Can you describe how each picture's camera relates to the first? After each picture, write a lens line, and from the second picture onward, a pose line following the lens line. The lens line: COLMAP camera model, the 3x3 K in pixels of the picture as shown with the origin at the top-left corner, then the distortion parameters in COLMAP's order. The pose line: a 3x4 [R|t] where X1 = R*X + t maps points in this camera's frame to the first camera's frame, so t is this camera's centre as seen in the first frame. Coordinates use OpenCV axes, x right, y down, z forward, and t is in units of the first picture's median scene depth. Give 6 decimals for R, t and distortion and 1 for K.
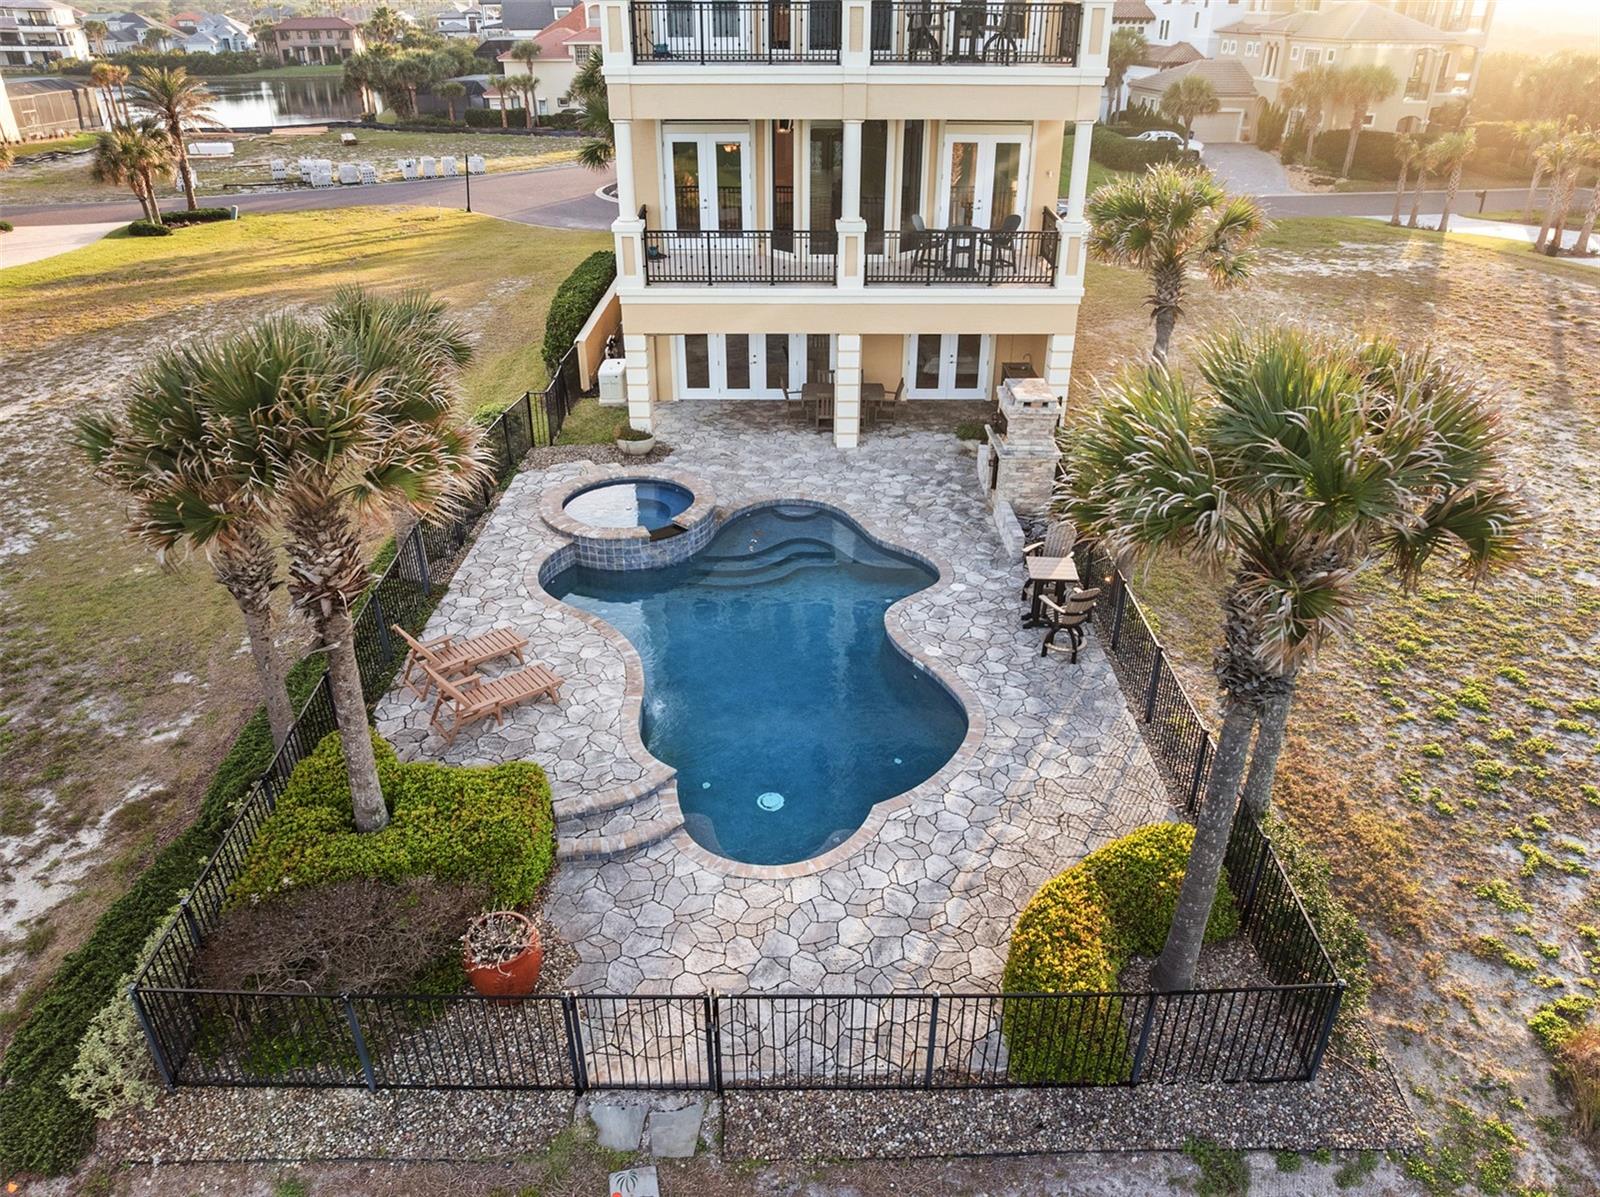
lens RADIAL K [[1099.5, 0, 800.0], [0, 1099.5, 598.5], [0, 0, 1]] dist [-0.054843, 0.036636]
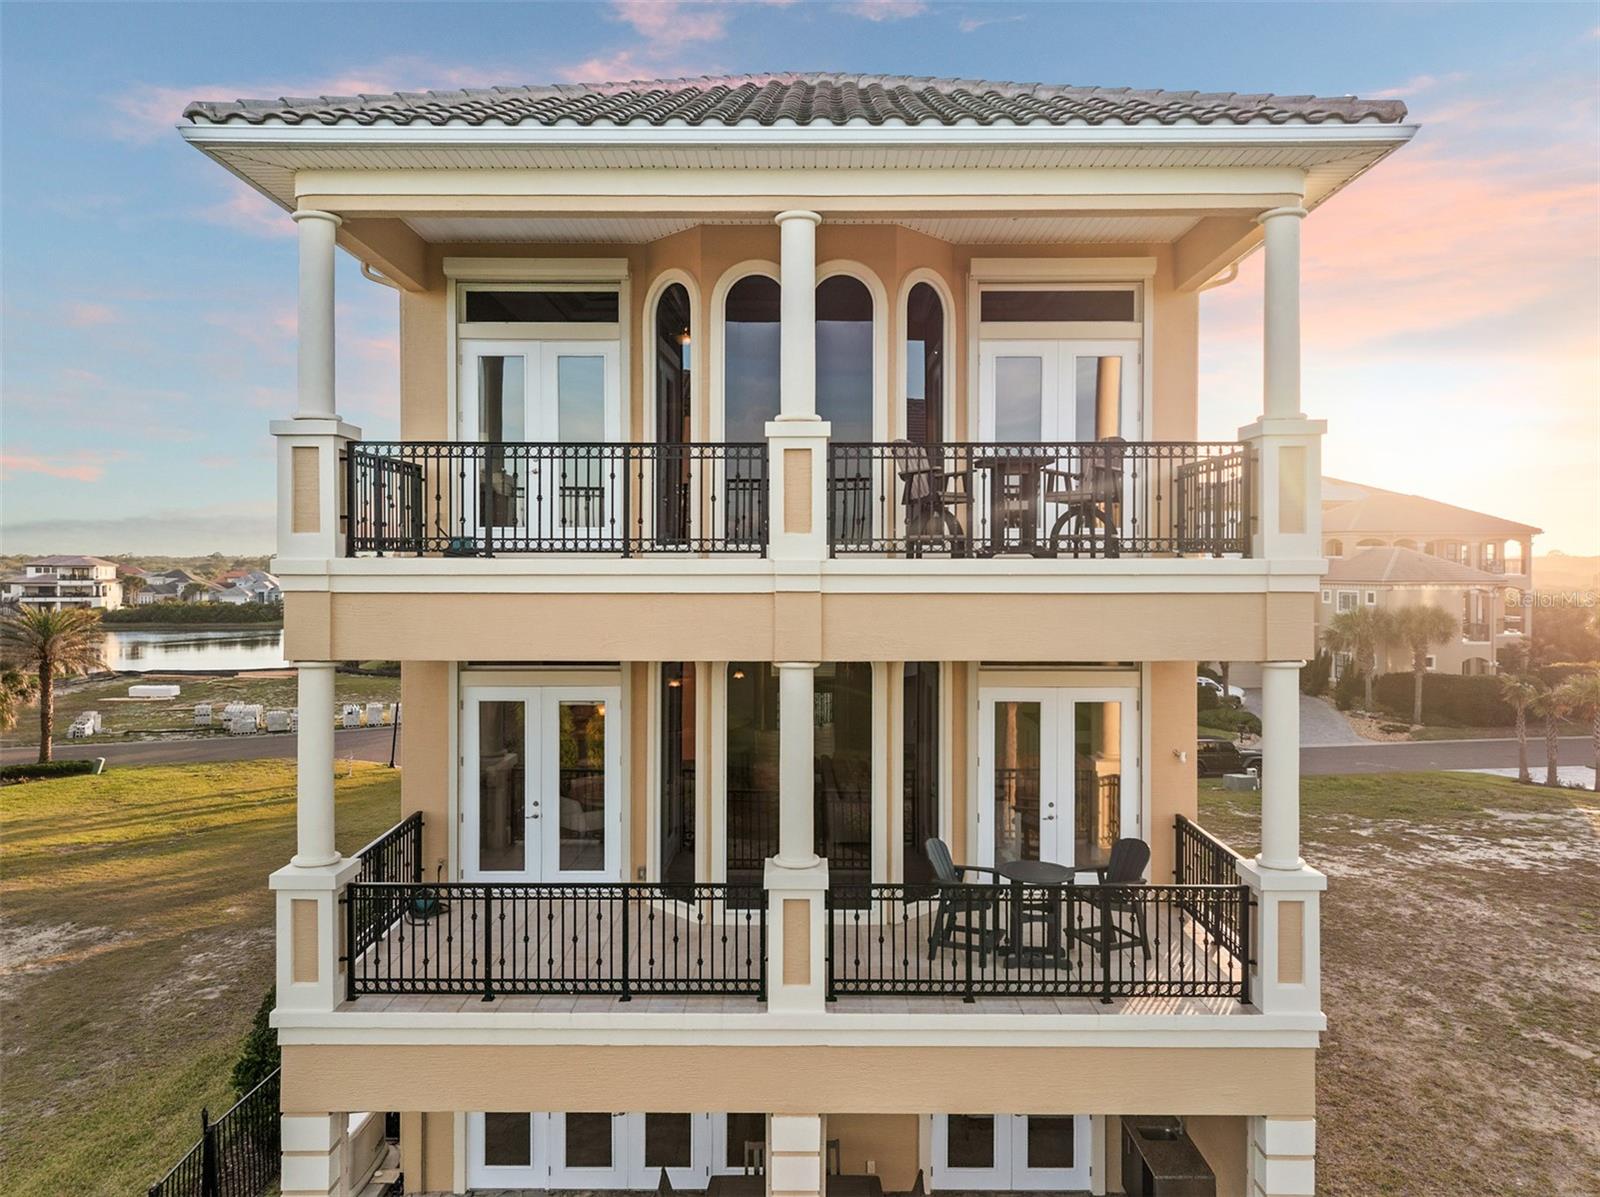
lens RADIAL K [[1116.1, 0, 800.0], [0, 1116.1, 598.5], [0, 0, 1]] dist [0.001135, 0.001182]
pose [[0.999964, -0.000593, -0.008429, 0.048542], [-0.003333, 0.889033, -0.457831, -0.210763], [0.007765, 0.457843, 0.888999, 0.485426]]
